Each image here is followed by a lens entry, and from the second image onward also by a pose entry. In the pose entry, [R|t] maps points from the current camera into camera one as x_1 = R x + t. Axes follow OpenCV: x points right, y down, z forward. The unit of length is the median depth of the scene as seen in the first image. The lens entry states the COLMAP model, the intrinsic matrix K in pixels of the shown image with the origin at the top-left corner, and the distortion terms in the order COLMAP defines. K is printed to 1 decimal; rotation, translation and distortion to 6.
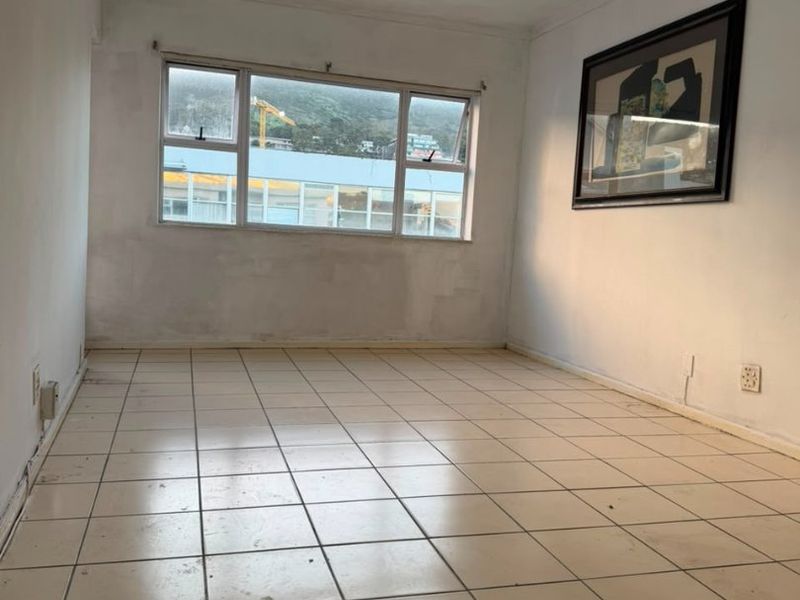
lens RADIAL K [[729.2, 0, 394.1], [0, 729.2, 304.3], [0, 0, 1]] dist [0.183391, -0.354857]
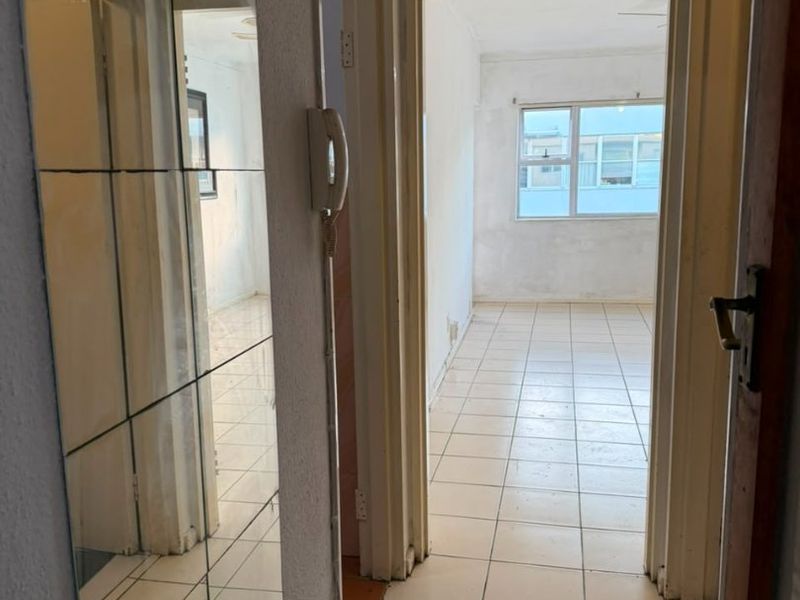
lens RADIAL K [[729.2, 0, 394.1], [0, 729.2, 304.3], [0, 0, 1]] dist [0.183391, -0.354857]
pose [[0.873383, 0.013320, -0.486852, 0.203419], [0.022041, 0.997521, 0.066832, -0.044545], [0.486535, -0.069100, 0.870924, -0.453988]]
